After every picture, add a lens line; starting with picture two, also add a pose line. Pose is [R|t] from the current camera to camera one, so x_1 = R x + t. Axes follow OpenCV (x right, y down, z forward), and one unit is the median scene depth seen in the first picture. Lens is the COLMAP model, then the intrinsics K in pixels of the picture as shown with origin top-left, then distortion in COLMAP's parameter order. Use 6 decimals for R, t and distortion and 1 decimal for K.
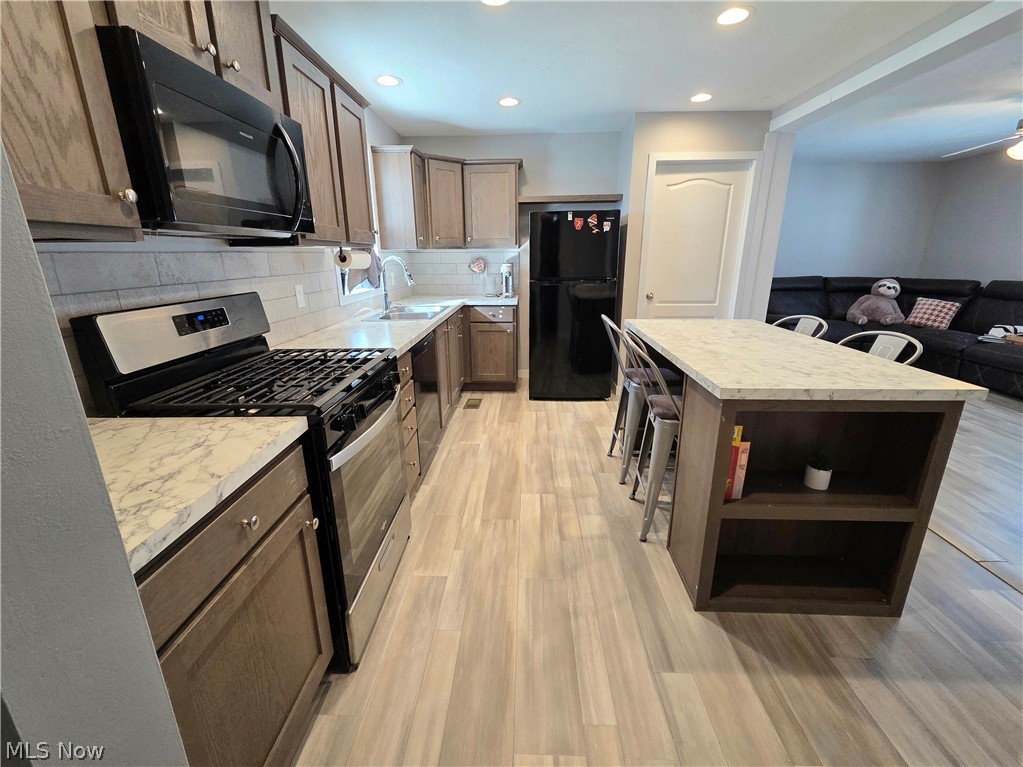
lens RADIAL K [[425.0, 0, 507.5], [0, 425.0, 381.8], [0, 0, 1]] dist [0.000771, -0.000429]
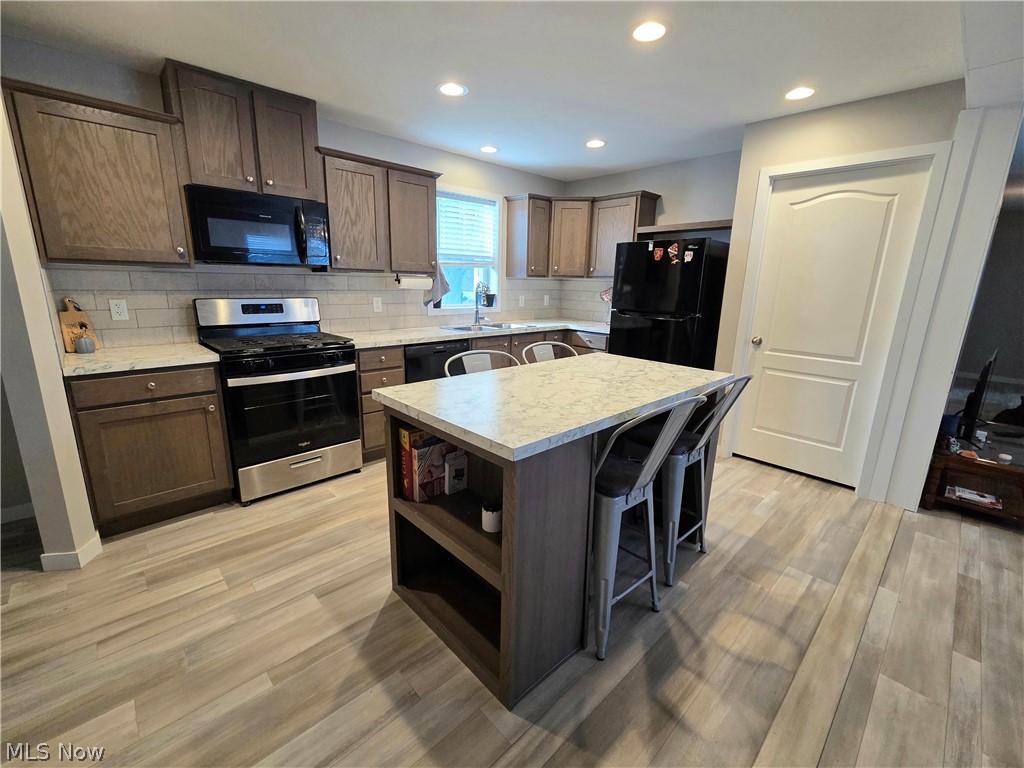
lens RADIAL K [[422.0, 0, 509.2], [0, 422.0, 382.0], [0, 0, 1]] dist [0.003142, -0.000203]
pose [[0.733552, 0.183809, -0.654306, 0.610001], [-0.222518, 0.974625, 0.024325, -0.048145], [0.642174, 0.127752, 0.755839, 0.125905]]
